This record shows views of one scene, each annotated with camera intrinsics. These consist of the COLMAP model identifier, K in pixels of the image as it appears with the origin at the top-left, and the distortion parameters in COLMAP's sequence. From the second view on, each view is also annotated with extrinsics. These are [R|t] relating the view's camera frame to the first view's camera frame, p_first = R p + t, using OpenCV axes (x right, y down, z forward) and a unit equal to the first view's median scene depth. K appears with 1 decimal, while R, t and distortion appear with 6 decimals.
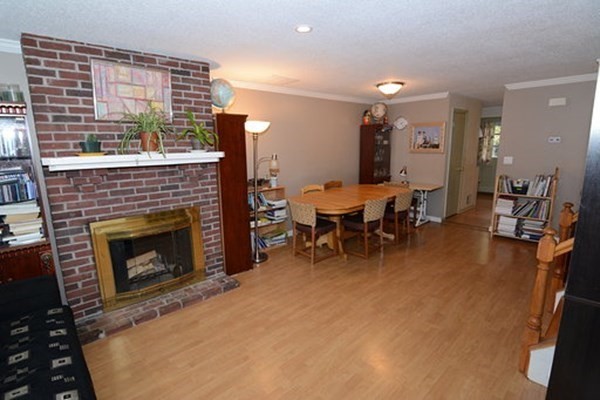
lens RADIAL K [[289.7, 0, 299.8], [0, 289.7, 199.3], [0, 0, 1]] dist [-0.014066, -0.006306]
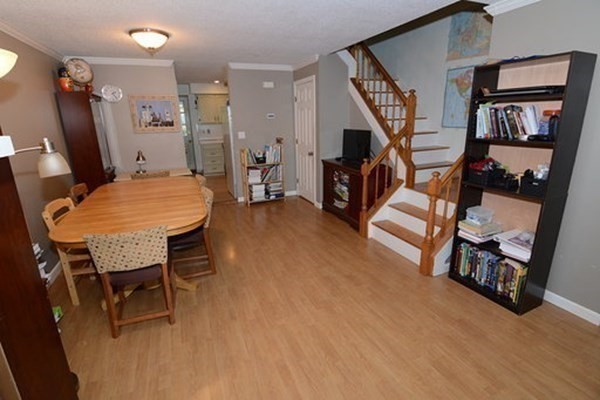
lens RADIAL K [[289.7, 0, 299.3], [0, 289.7, 199.9], [0, 0, 1]] dist [-0.014066, -0.006306]
pose [[0.336509, -0.245229, 0.909189, -0.404119], [0.190264, 0.963290, 0.189401, -0.095691], [-0.922259, 0.109251, 0.370814, 0.604082]]
